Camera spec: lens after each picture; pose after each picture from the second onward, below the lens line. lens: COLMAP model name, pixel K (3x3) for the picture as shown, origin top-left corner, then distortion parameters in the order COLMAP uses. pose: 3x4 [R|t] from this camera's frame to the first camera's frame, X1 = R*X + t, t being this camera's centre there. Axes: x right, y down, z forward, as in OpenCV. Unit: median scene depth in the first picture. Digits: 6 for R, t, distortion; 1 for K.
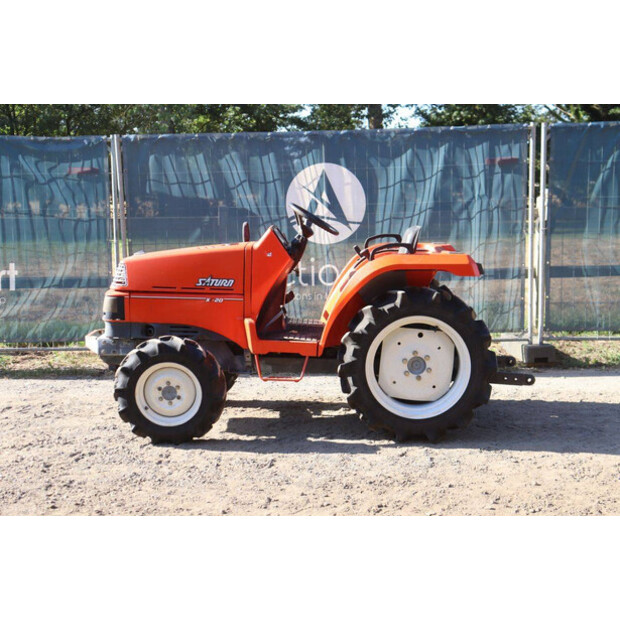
lens RADIAL K [[905.6, 0, 310.0], [0, 905.6, 310.0], [0, 0, 1]] dist [0.089159, 0.079064]
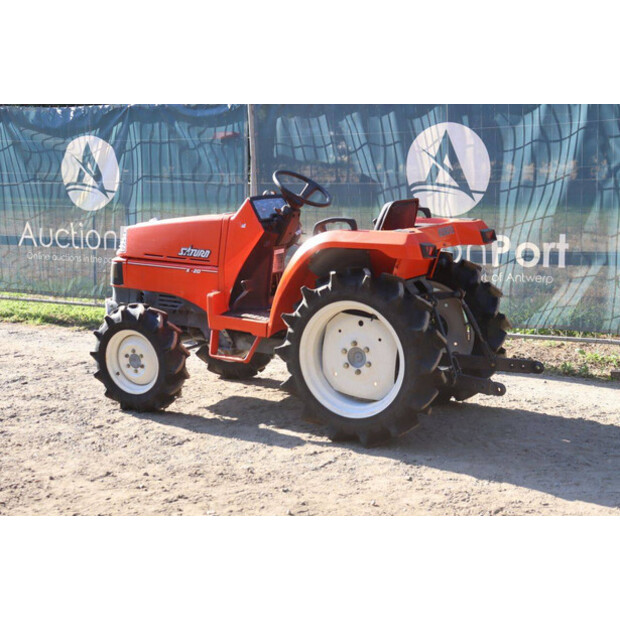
lens RADIAL K [[1012.2, 0, 310.0], [0, 1012.2, 310.0], [0, 0, 1]] dist [0.164876, 0.042173]
pose [[0.868554, 0.074371, -0.489982, 0.541505], [-0.061363, 0.997207, 0.042585, -0.023179], [0.491781, -0.006920, 0.870692, 0.118669]]
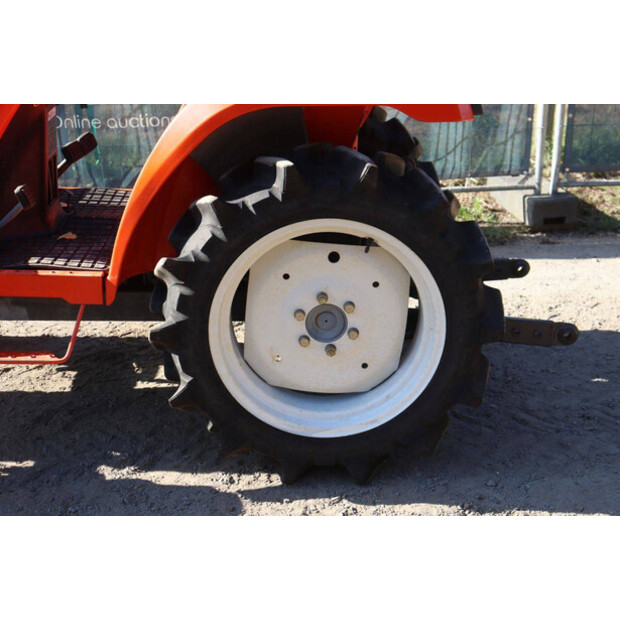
lens RADIAL K [[905.6, 0, 310.0], [0, 905.6, 310.0], [0, 0, 1]] dist [0.089159, 0.079064]
pose [[0.999134, -0.020655, 0.036121, 0.090993], [0.011458, 0.971110, 0.238358, -0.050656], [-0.040001, -0.237738, 0.970505, 0.551281]]
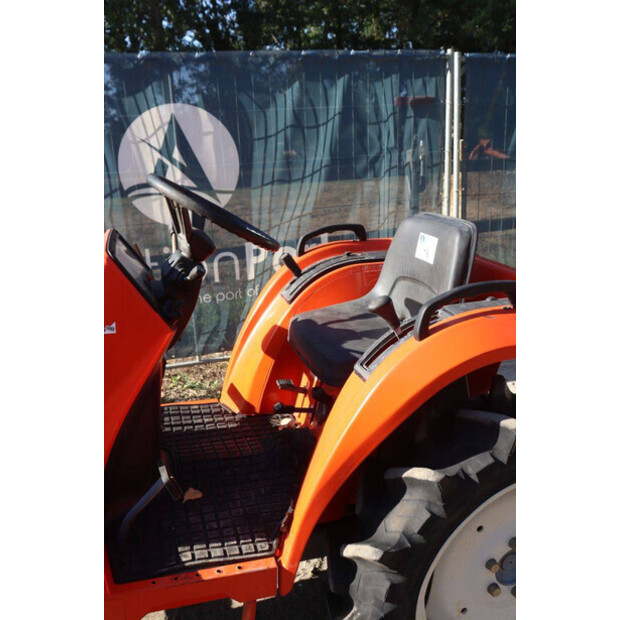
lens RADIAL K [[579.8, 0, 301.0], [0, 579.8, 308.3], [0, 0, 1]] dist [-0.075713, 0.011793]
pose [[0.954844, -0.102002, 0.279050, -0.035748], [0.062384, 0.987114, 0.147358, -0.097676], [-0.290485, -0.123295, 0.948903, 0.774749]]
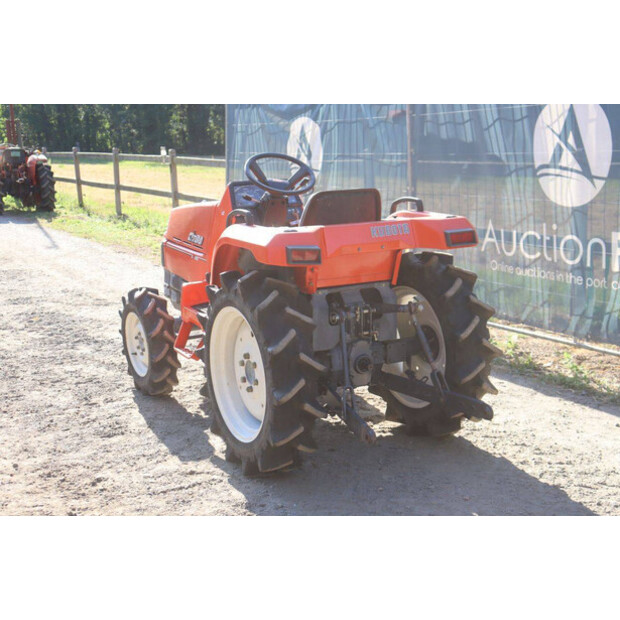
lens RADIAL K [[885.0, 0, 310.0], [0, 885.0, 310.0], [0, 0, 1]] dist [0.042347, 0.053286]
pose [[0.491672, 0.165476, -0.854913, 0.746292], [-0.098992, 0.986035, 0.133924, -0.091956], [0.865136, 0.018783, 0.501186, 0.653367]]
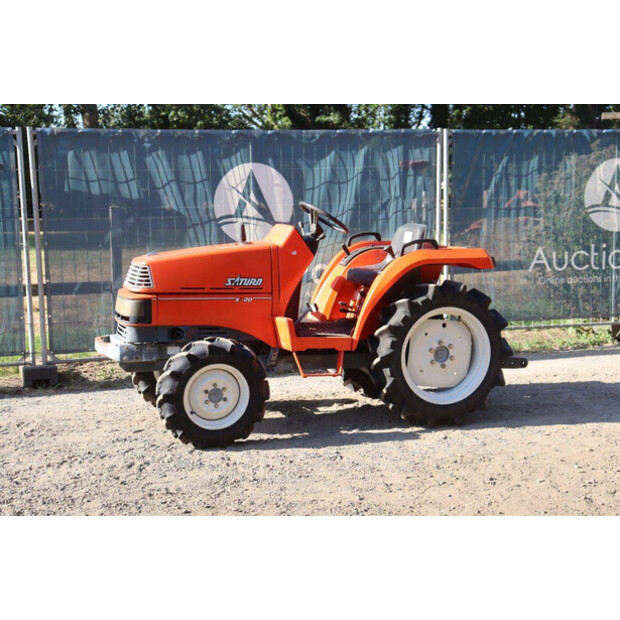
lens RADIAL K [[974.0, 0, 310.0], [0, 974.0, 310.0], [0, 0, 1]] dist [0.113474, 0.197498]
pose [[0.939653, -0.036449, 0.340183, -0.402784], [0.041210, 0.999127, -0.006779, 0.010560], [-0.339639, 0.020389, 0.940335, -0.023339]]
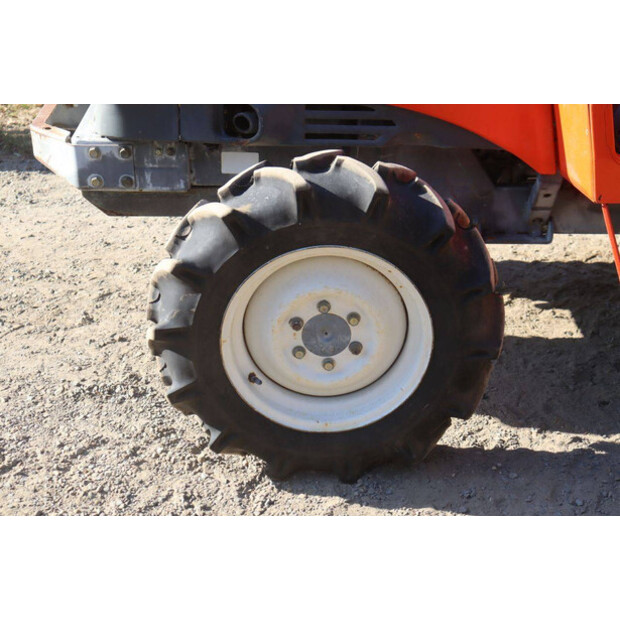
lens RADIAL K [[1224.8, 0, 310.0], [0, 1224.8, 310.0], [0, 0, 1]] dist [0.295893, -0.090881]
pose [[0.999784, -0.012672, 0.016478, -0.163151], [0.007253, 0.955545, 0.294755, -0.040650], [-0.019481, -0.294571, 0.955431, 0.582453]]
